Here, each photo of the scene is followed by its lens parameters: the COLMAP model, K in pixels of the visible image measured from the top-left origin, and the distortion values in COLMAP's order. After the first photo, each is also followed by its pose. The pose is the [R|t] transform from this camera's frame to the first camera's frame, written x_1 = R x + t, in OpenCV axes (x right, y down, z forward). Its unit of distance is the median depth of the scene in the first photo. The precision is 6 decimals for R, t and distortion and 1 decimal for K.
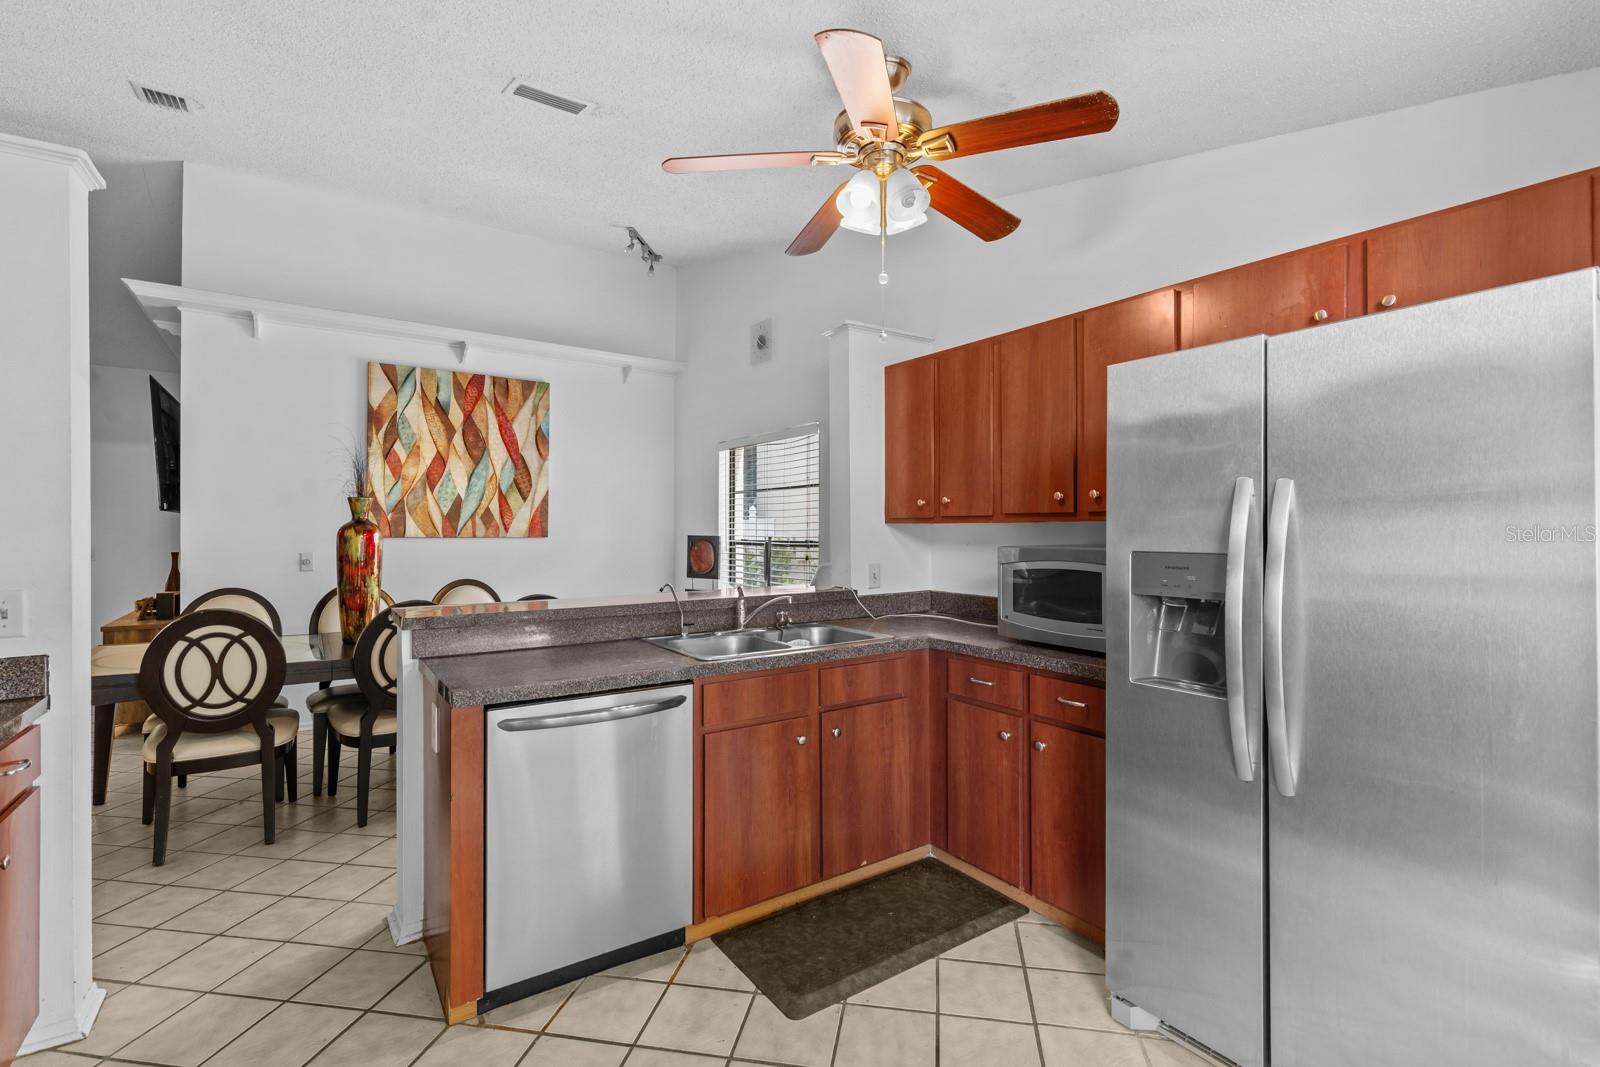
lens RADIAL K [[721.9, 0, 814.1], [0, 721.9, 540.0], [0, 0, 1]] dist [0.006622, -0.000622]
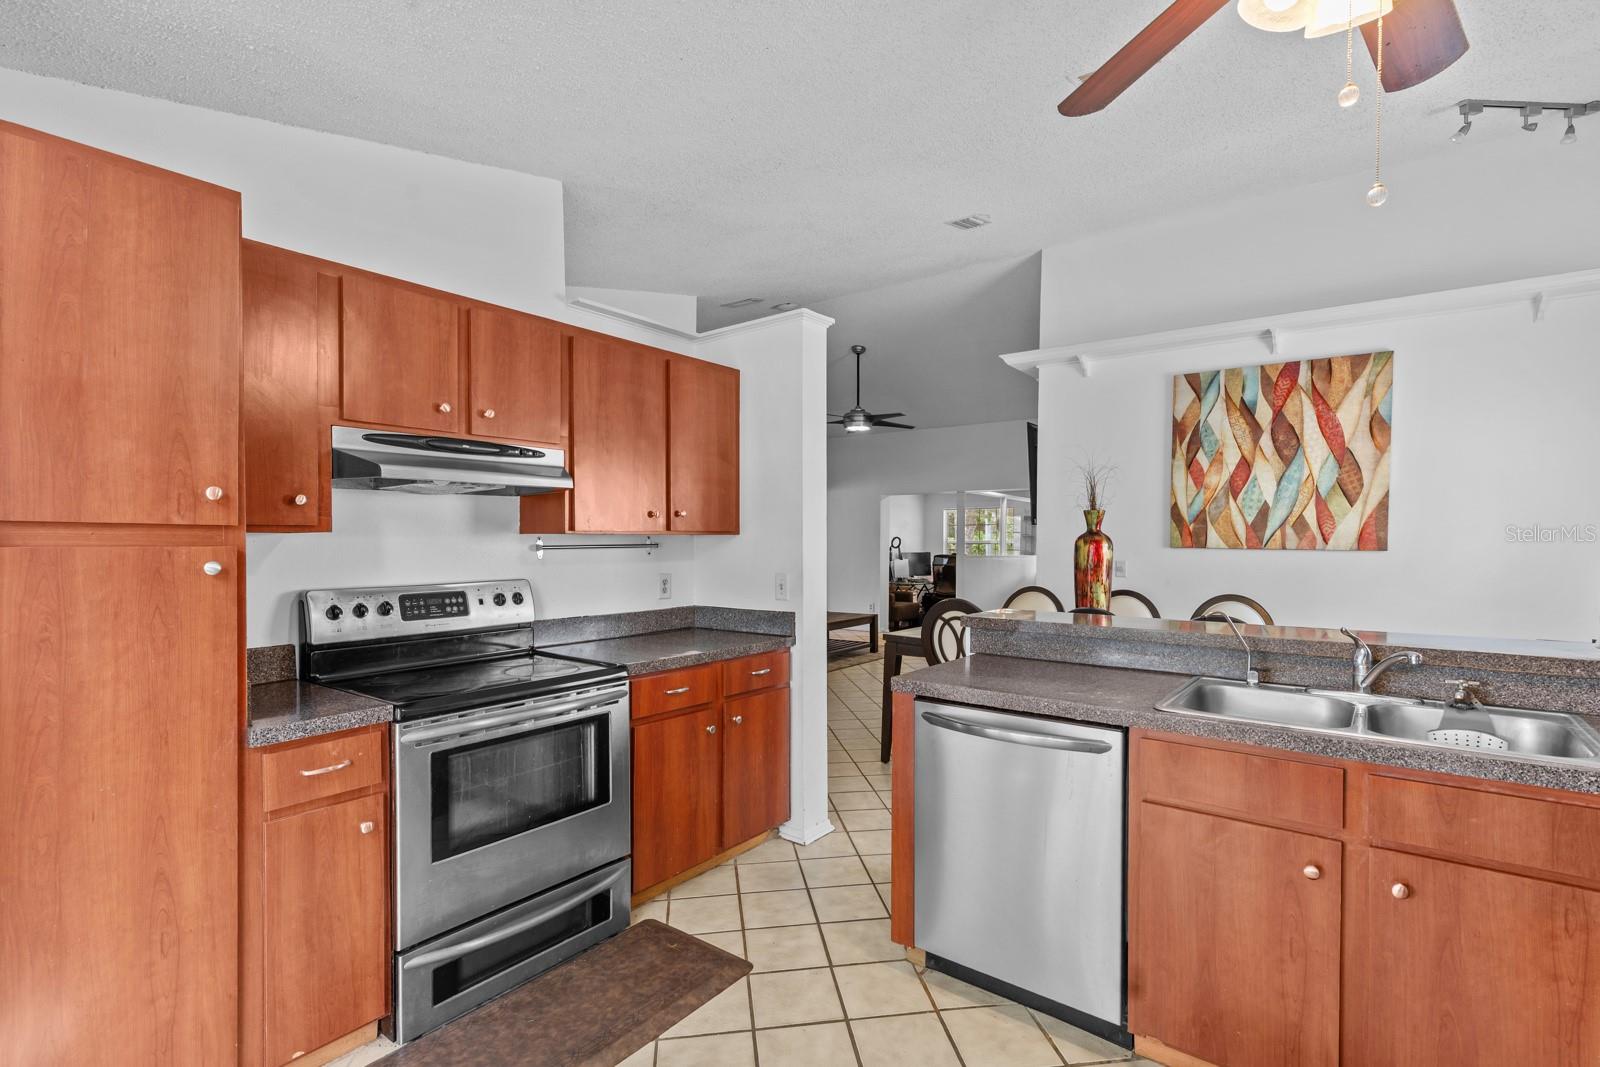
lens RADIAL K [[721.9, 0, 773.9], [0, 721.9, 560.8], [0, 0, 1]] dist [0.006622, -0.000622]
pose [[0.311958, 0.031332, -0.949579, 0.178328], [-0.017678, 0.999474, 0.027171, -0.002768], [0.949931, 0.008310, 0.312348, 0.141632]]
